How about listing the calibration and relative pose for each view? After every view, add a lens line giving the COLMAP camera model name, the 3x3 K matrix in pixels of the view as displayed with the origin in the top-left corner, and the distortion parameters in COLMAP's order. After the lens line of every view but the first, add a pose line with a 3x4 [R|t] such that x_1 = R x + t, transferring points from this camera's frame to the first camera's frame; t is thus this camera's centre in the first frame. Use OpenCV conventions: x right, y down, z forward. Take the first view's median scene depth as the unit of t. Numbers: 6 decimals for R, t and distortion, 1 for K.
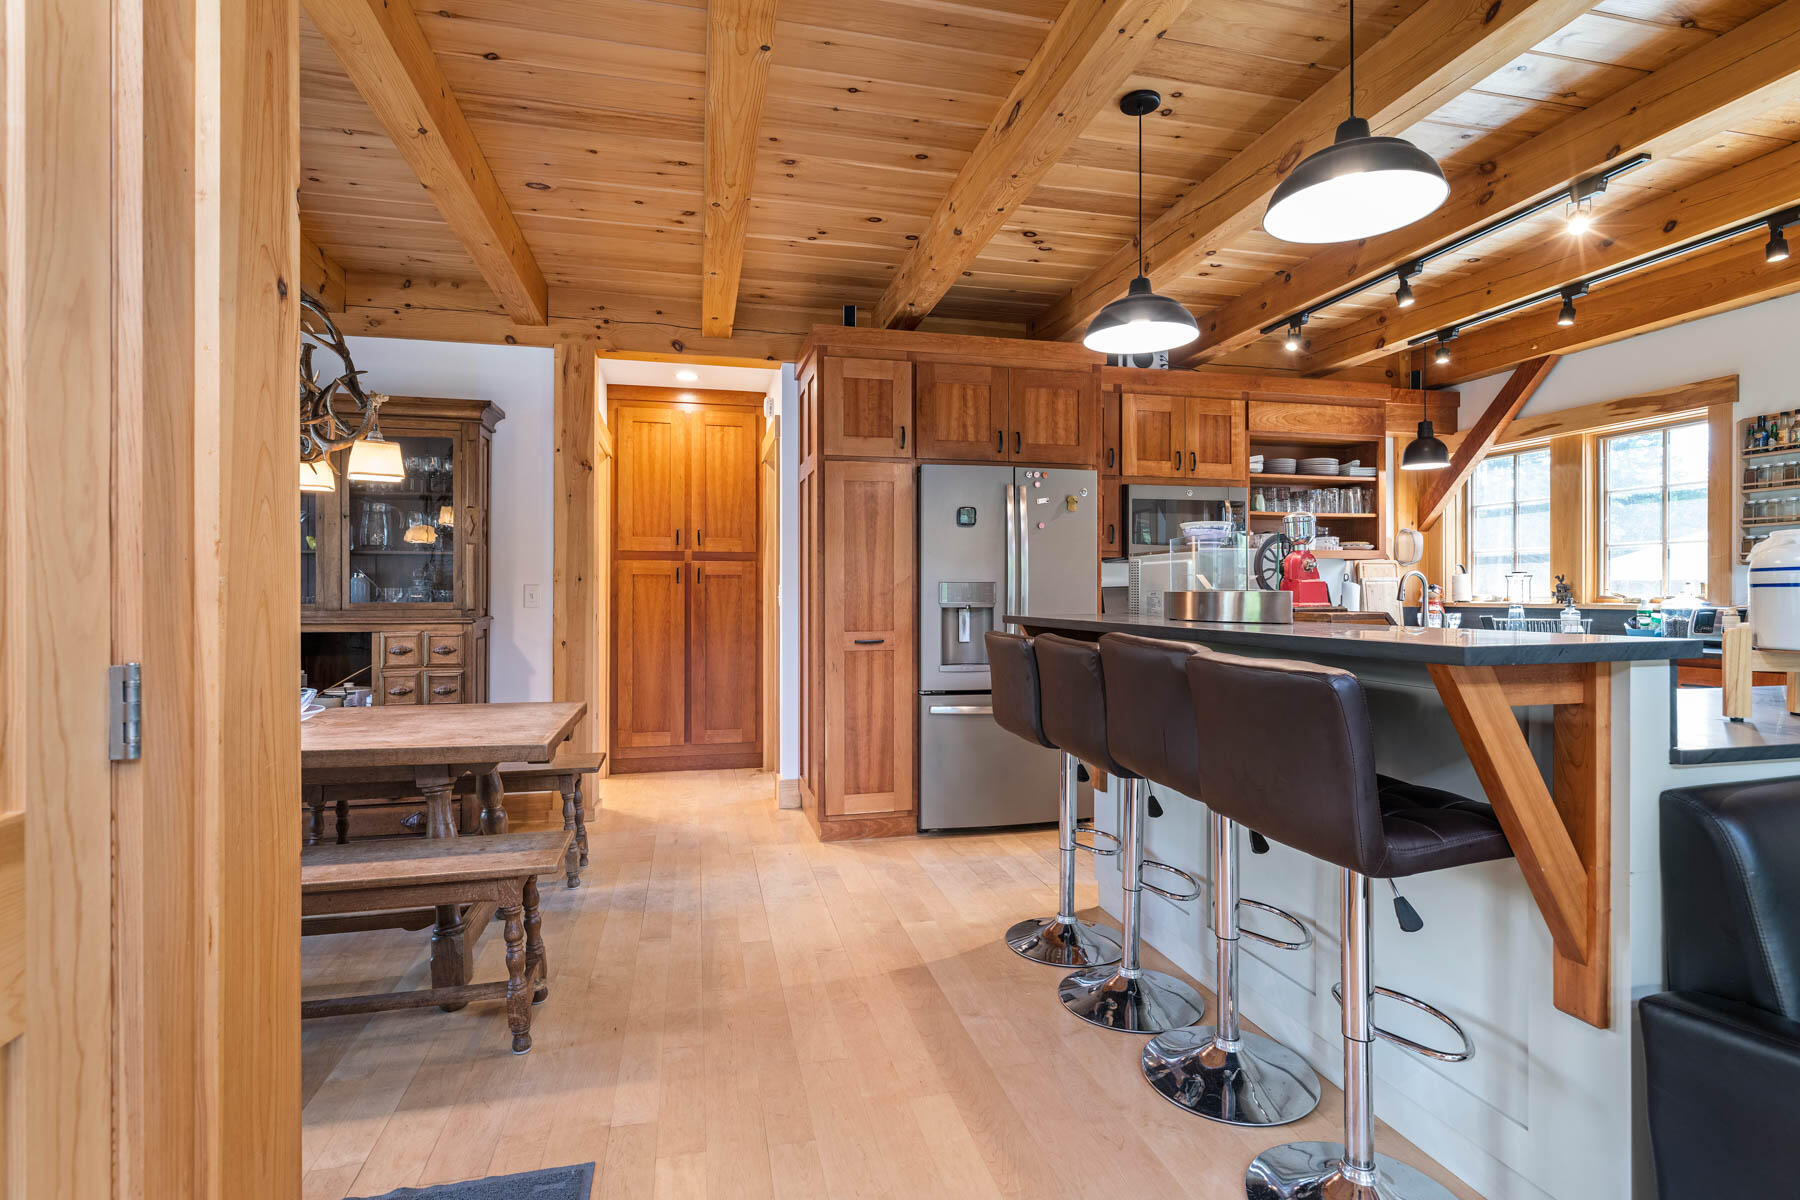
lens RADIAL K [[883.7, 0, 919.7], [0, 883.7, 593.4], [0, 0, 1]] dist [-0.000239, 0.000360]
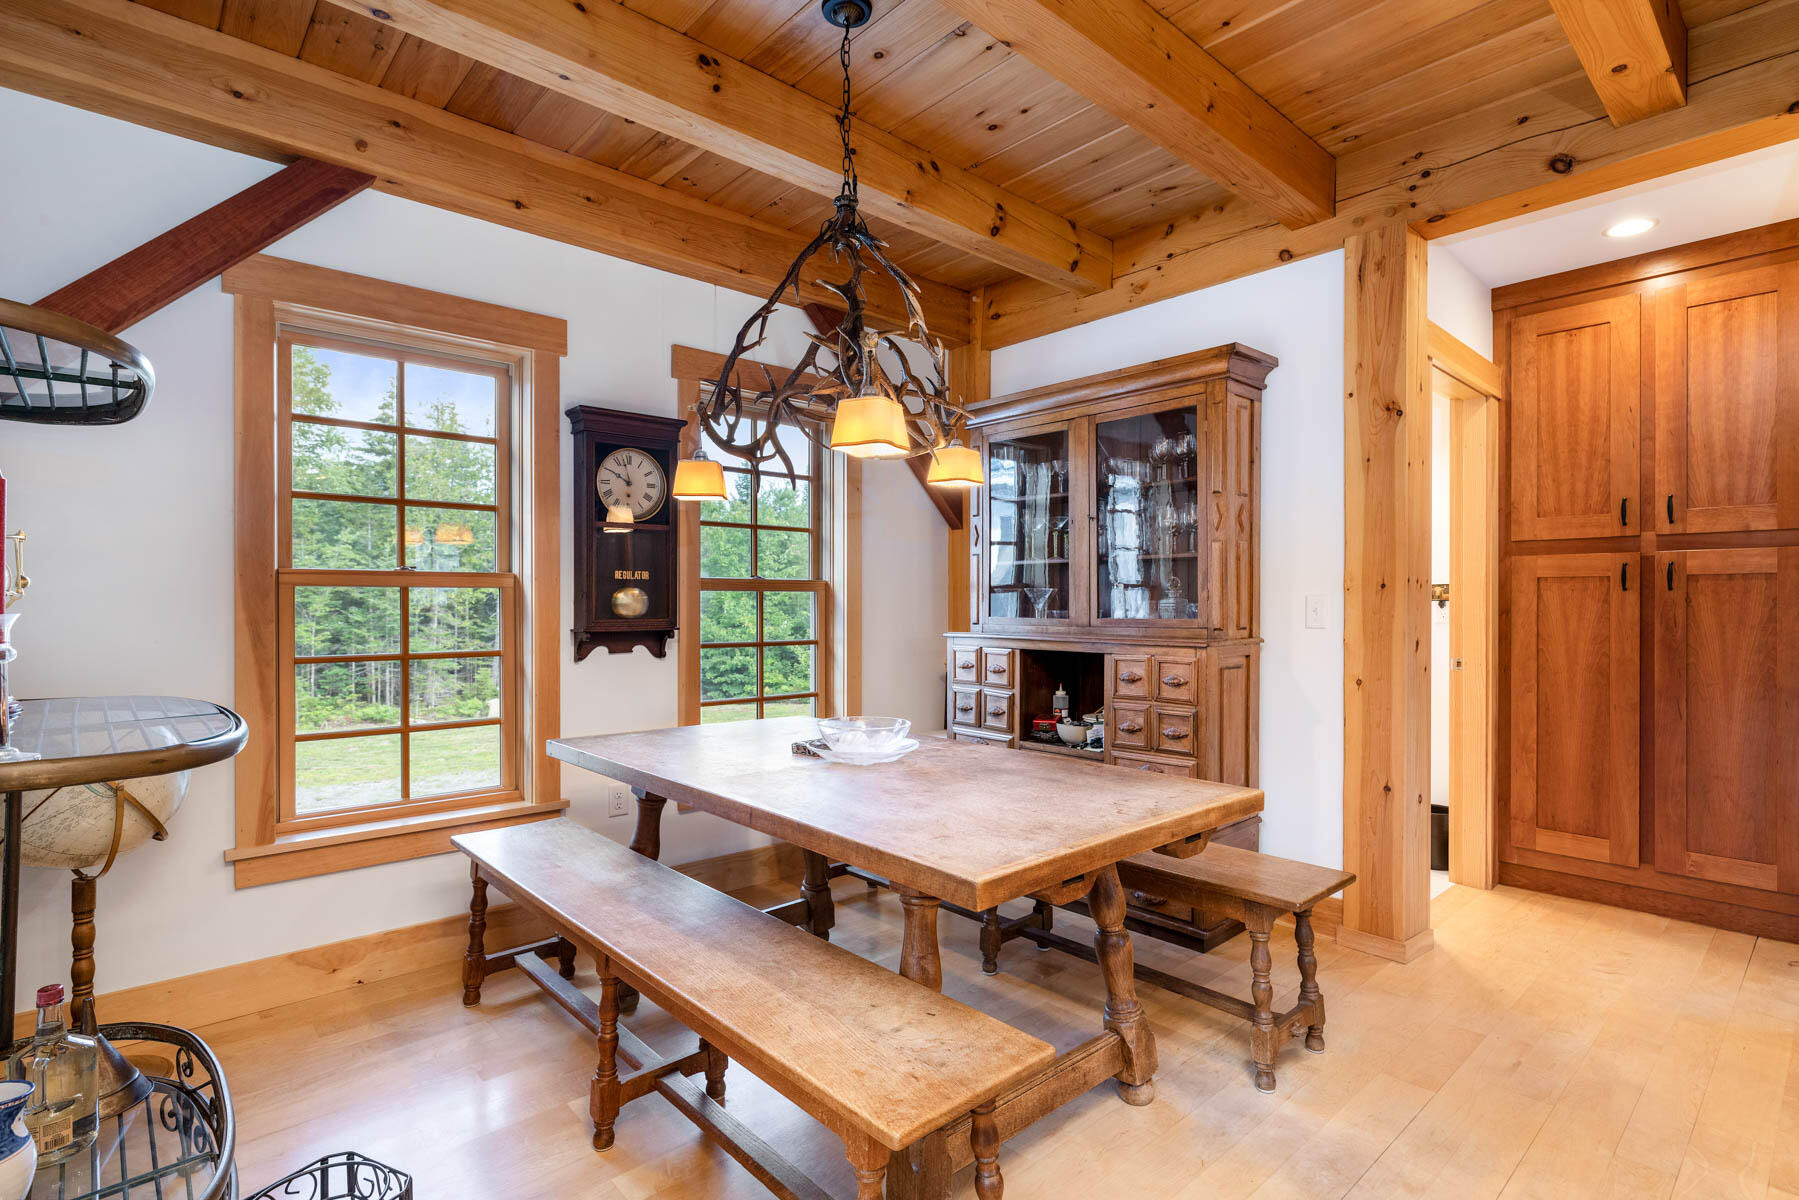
lens RADIAL K [[874.3, 0, 898.2], [0, 874.3, 607.4], [0, 0, 1]] dist [0.000160, -0.000118]
pose [[0.465341, 0.002961, -0.885126, 0.021144], [-0.000909, 0.999995, 0.002867, -0.001813], [0.885131, -0.000530, 0.465342, 0.388256]]
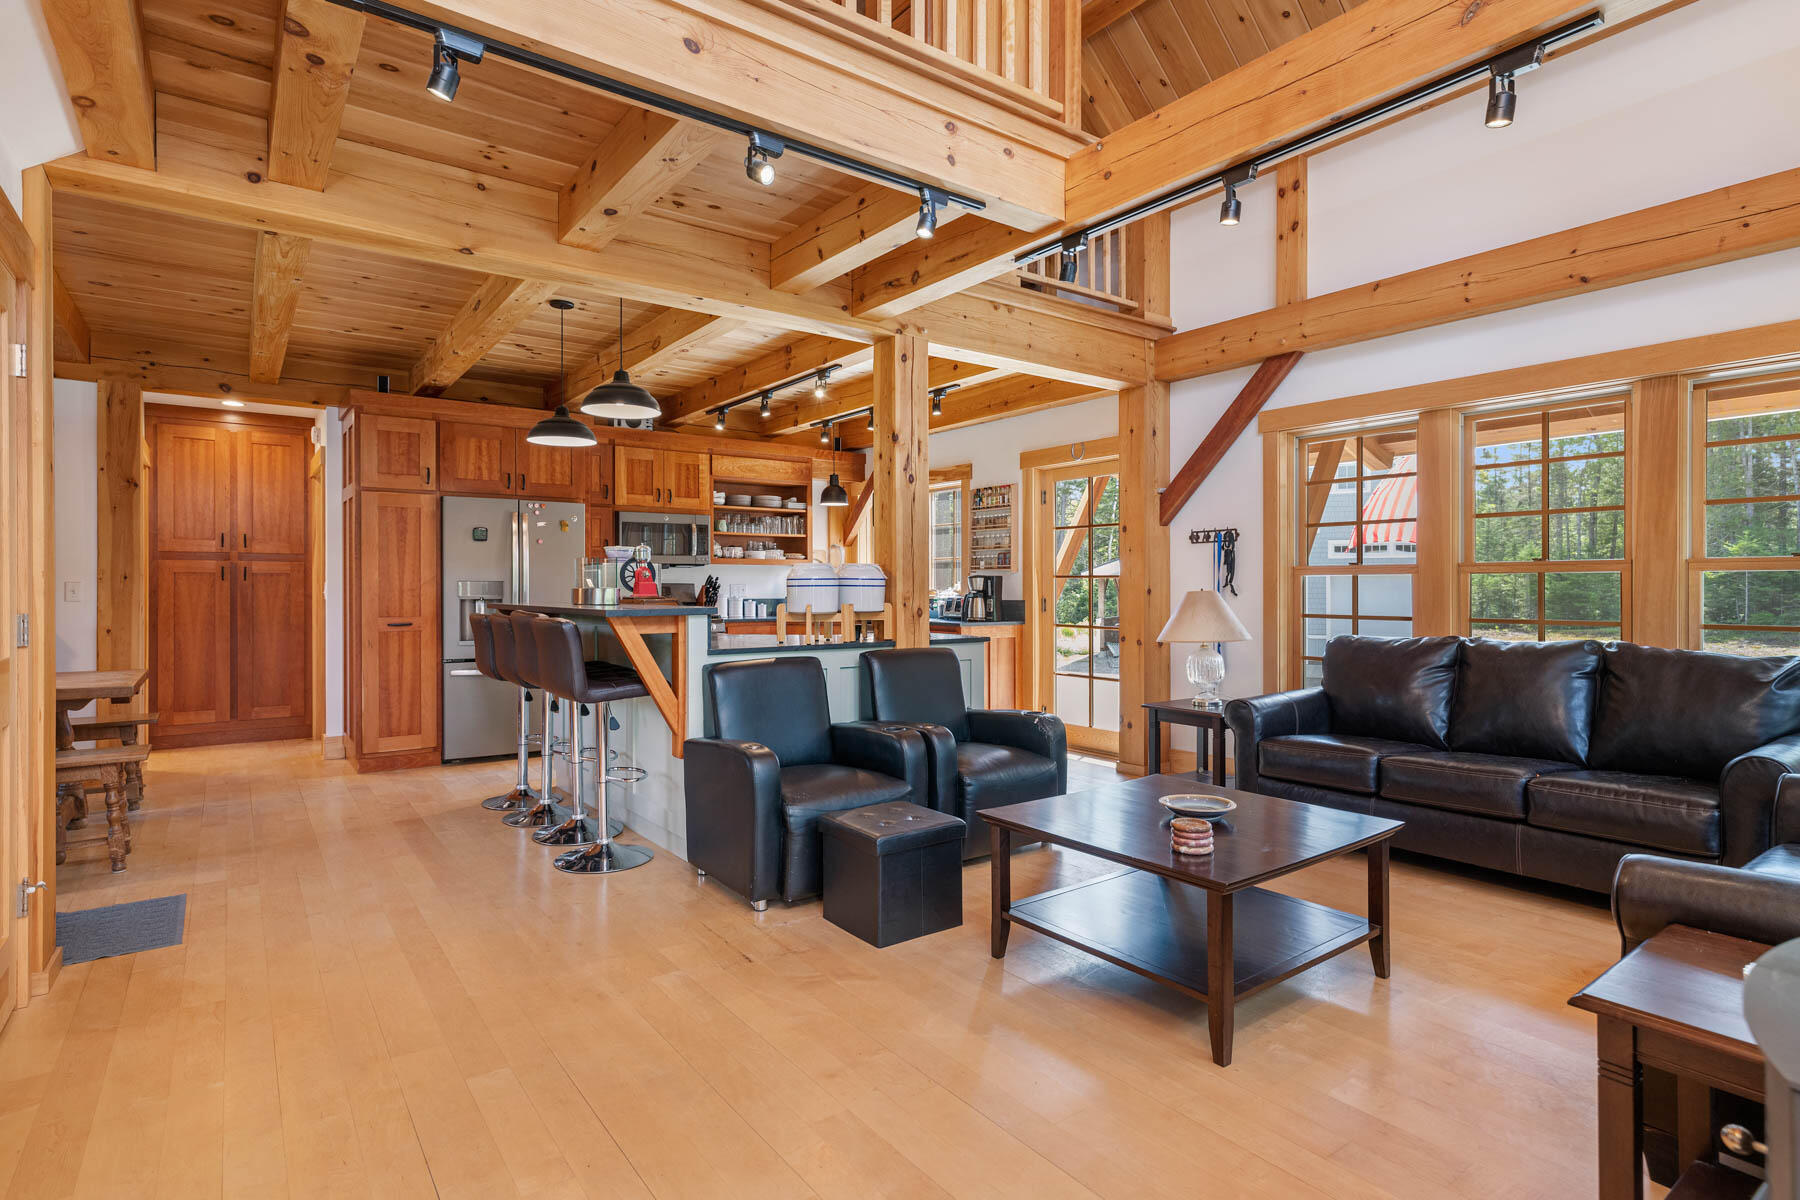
lens RADIAL K [[906.1, 0, 930.7], [0, 906.1, 589.0], [0, 0, 1]] dist [0.002468, 0.001602]
pose [[0.918089, -0.001445, 0.396371, 0.131583], [0.000798, 0.999998, 0.001797, -0.002058], [-0.396373, -0.001333, 0.918089, -0.573082]]
